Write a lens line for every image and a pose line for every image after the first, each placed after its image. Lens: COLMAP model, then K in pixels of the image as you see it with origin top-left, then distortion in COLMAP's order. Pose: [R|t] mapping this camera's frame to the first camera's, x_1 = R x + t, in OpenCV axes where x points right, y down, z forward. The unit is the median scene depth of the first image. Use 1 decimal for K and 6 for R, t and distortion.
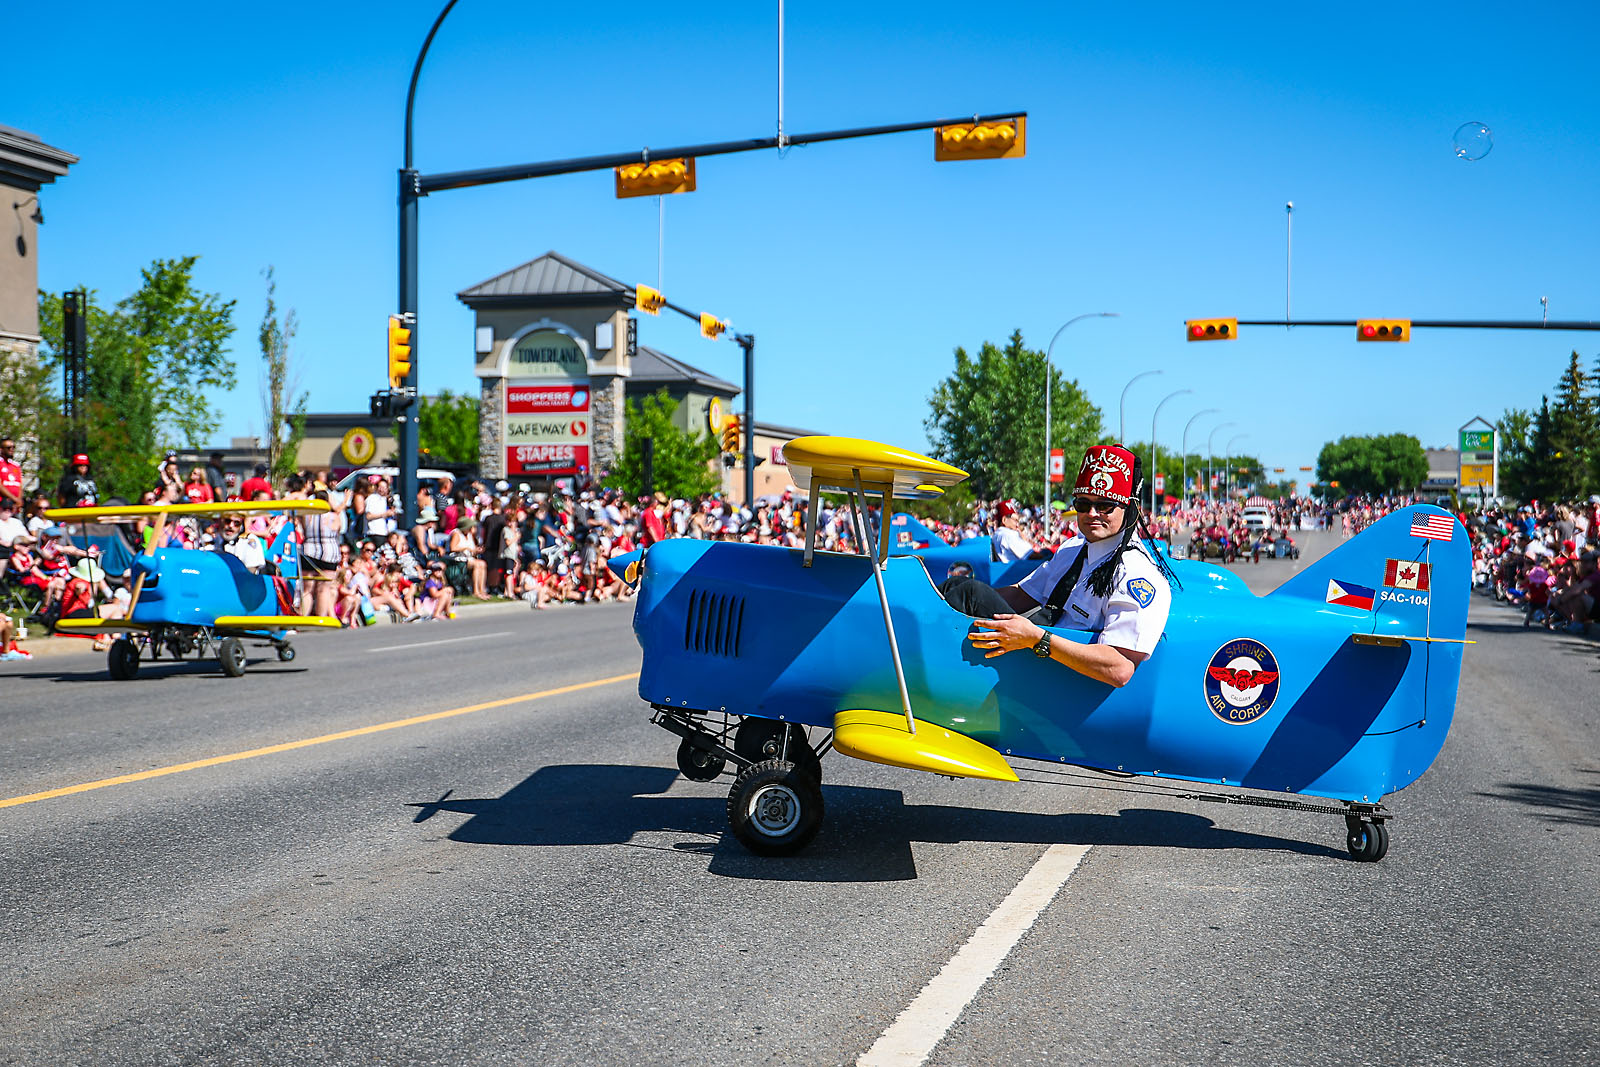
lens RADIAL K [[1770.1, 0, 804.5], [0, 1770.1, 536.5], [0, 0, 1]] dist [0.072310, 0.000000]
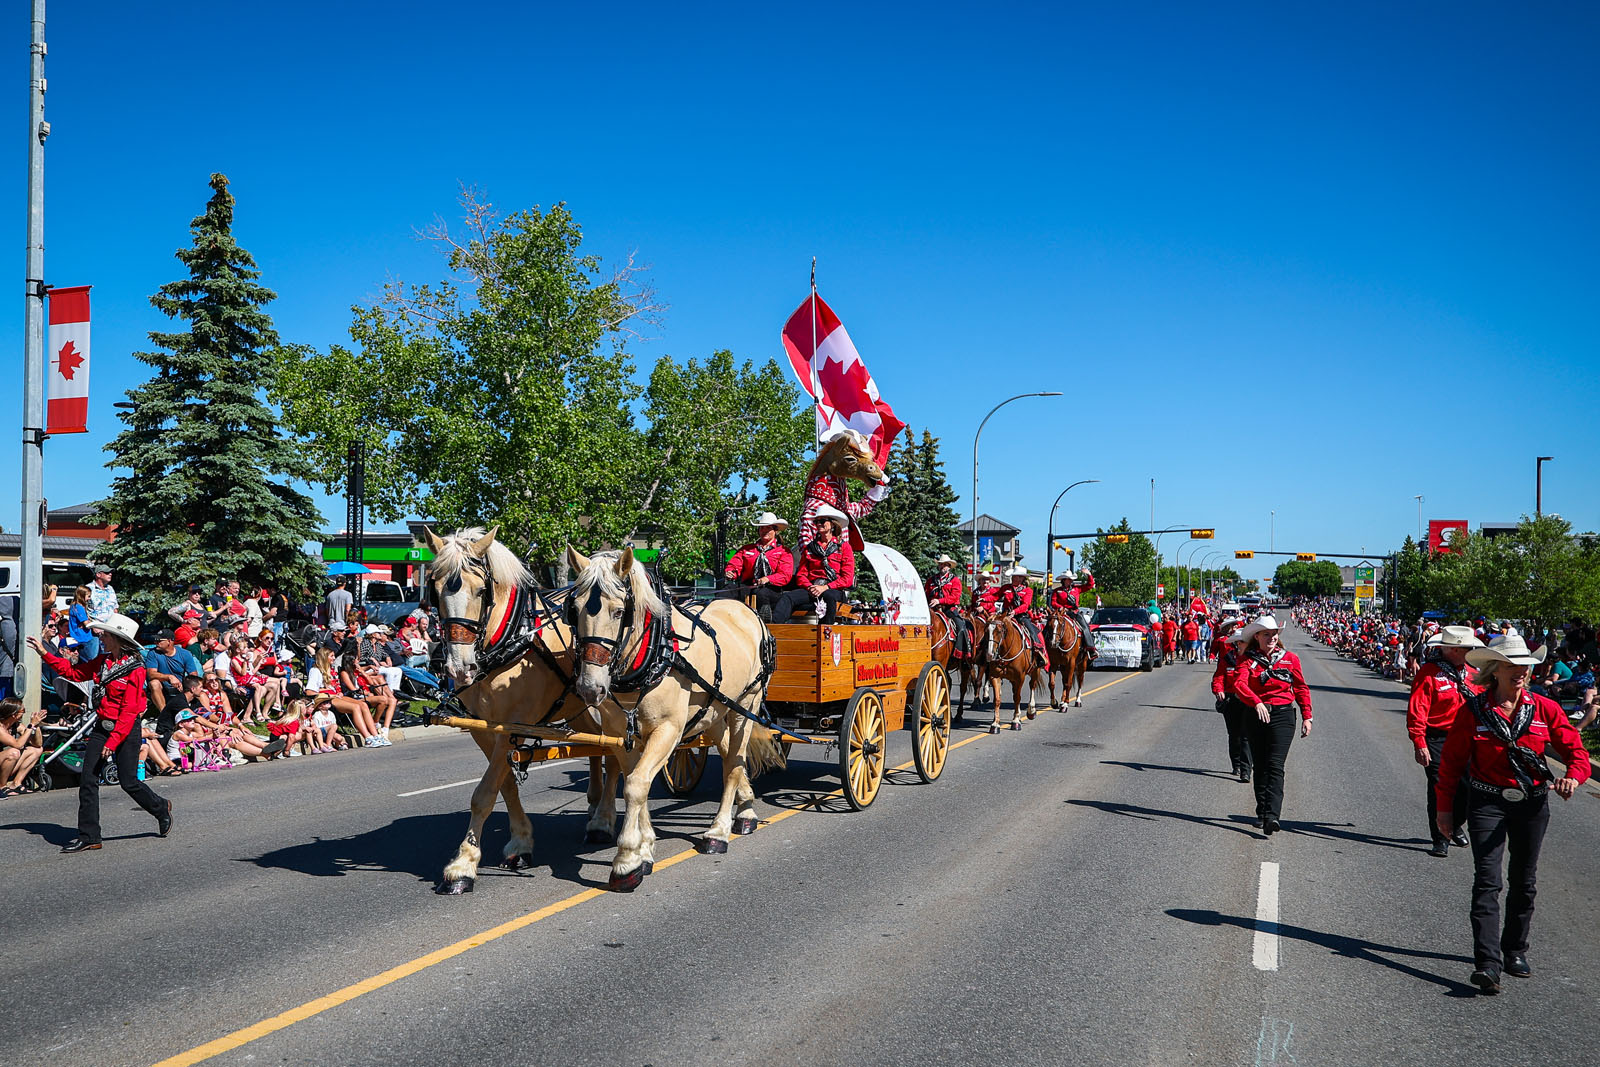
lens RADIAL K [[1173.5, 0, 797.3], [0, 1173.5, 535.9], [0, 0, 1]] dist [-0.006418, -0.000962]
pose [[0.994385, 0.014532, -0.104824, -0.077236], [-0.021193, 0.997806, -0.062716, -0.003514], [0.103683, 0.064586, 0.992511, -0.252848]]
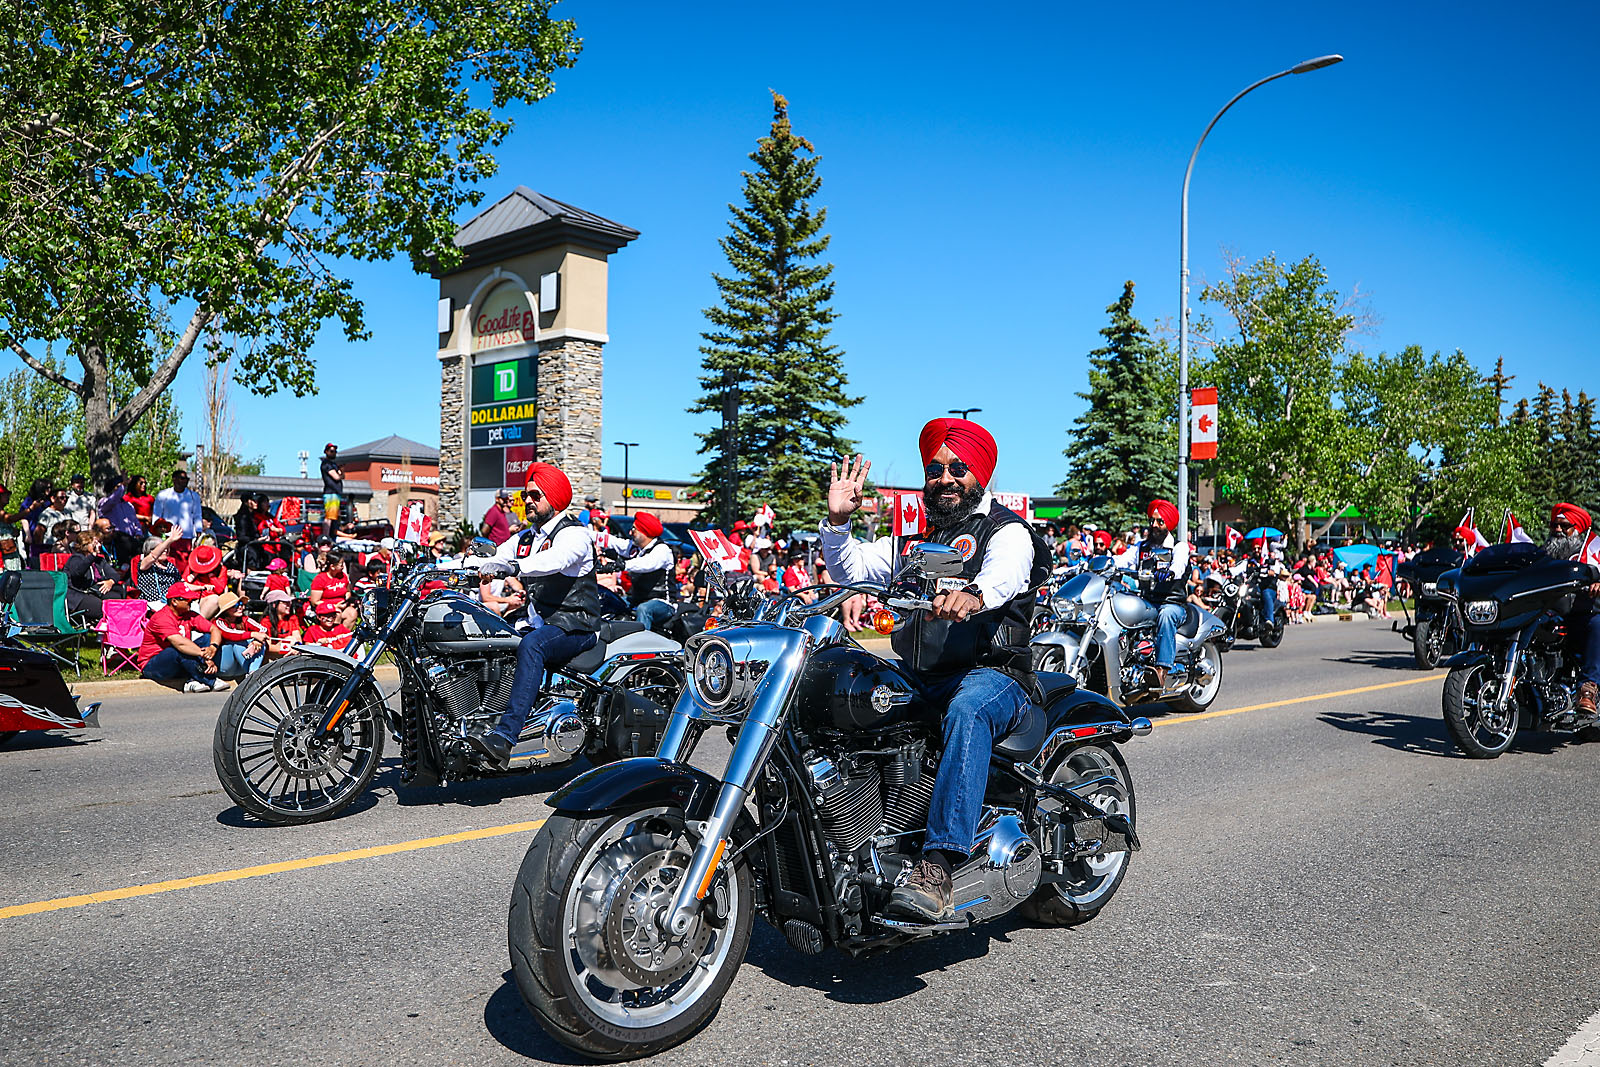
lens RADIAL K [[1163.5, 0, 798.8], [0, 1163.5, 532.0], [0, 0, 1]] dist [0.007169, 0.003525]
pose [[0.864401, 0.015346, -0.502568, -0.104670], [-0.026788, 0.999520, -0.015554, 0.000050], [0.502088, 0.026908, 0.864398, -0.355239]]
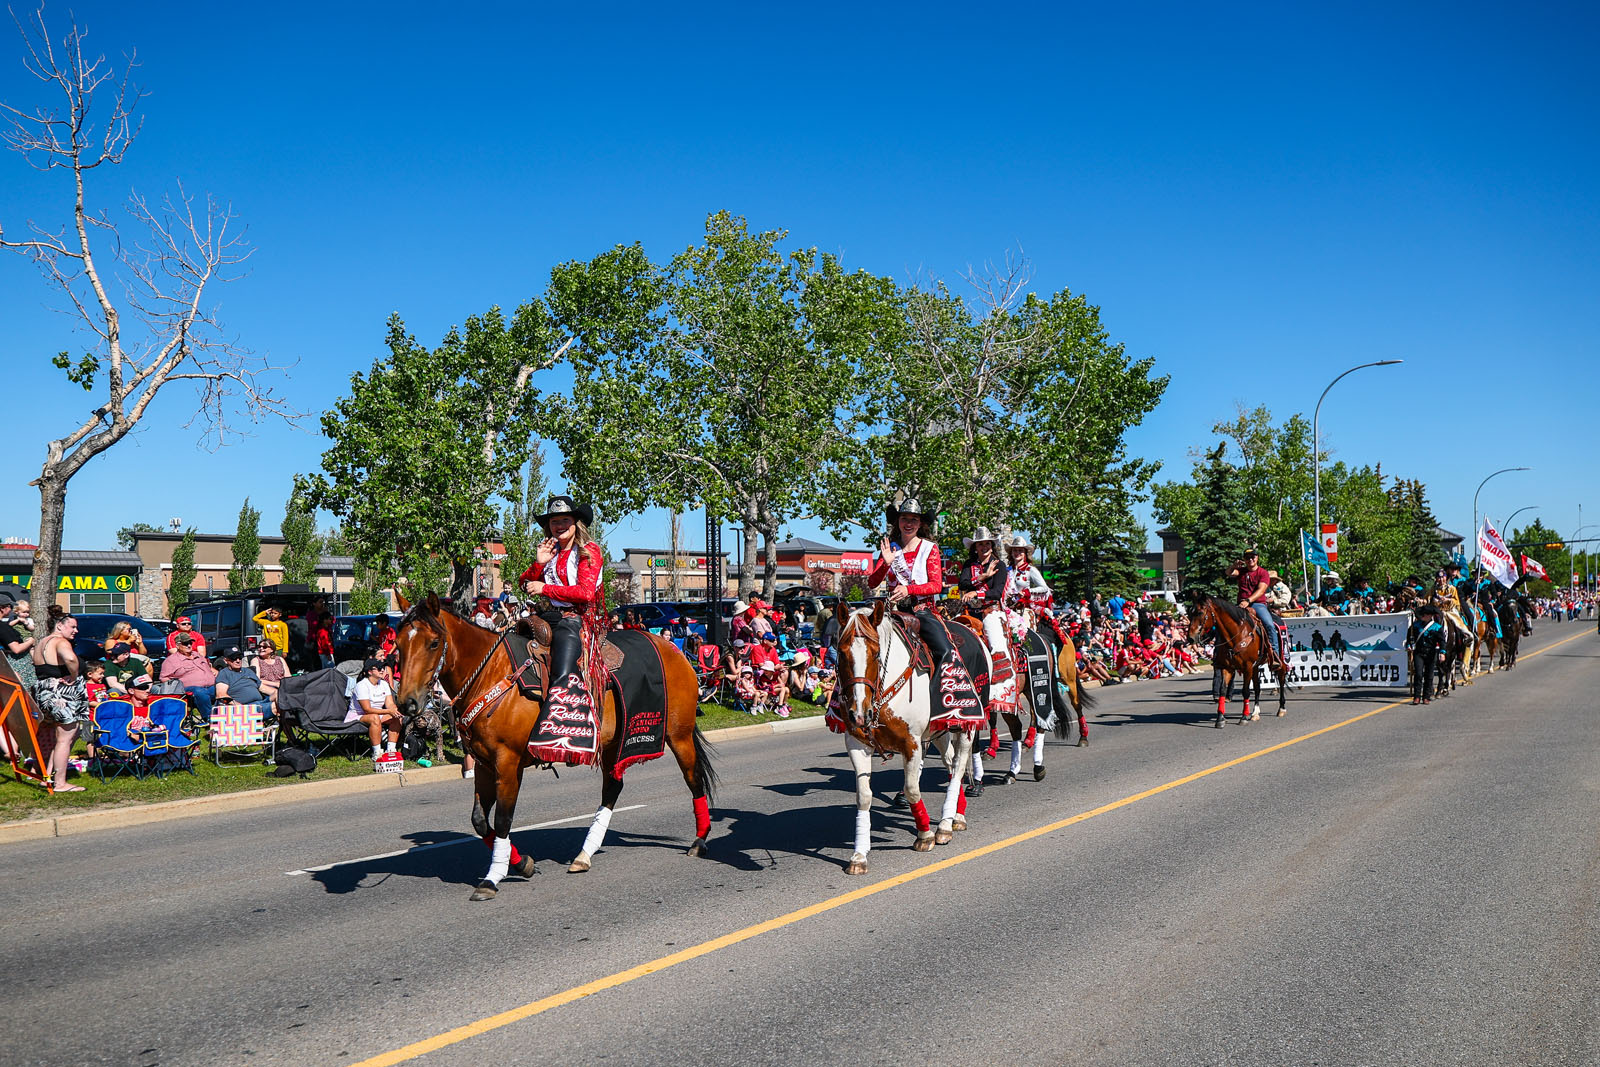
lens RADIAL K [[1273.3, 0, 802.6], [0, 1273.3, 536.4], [0, 0, 1]] dist [-0.002546, -0.000978]
pose [[0.950279, -0.033492, -0.309595, -0.181801], [0.016431, 0.998207, -0.057551, -0.004324], [0.310967, 0.049603, 0.949125, -0.595540]]
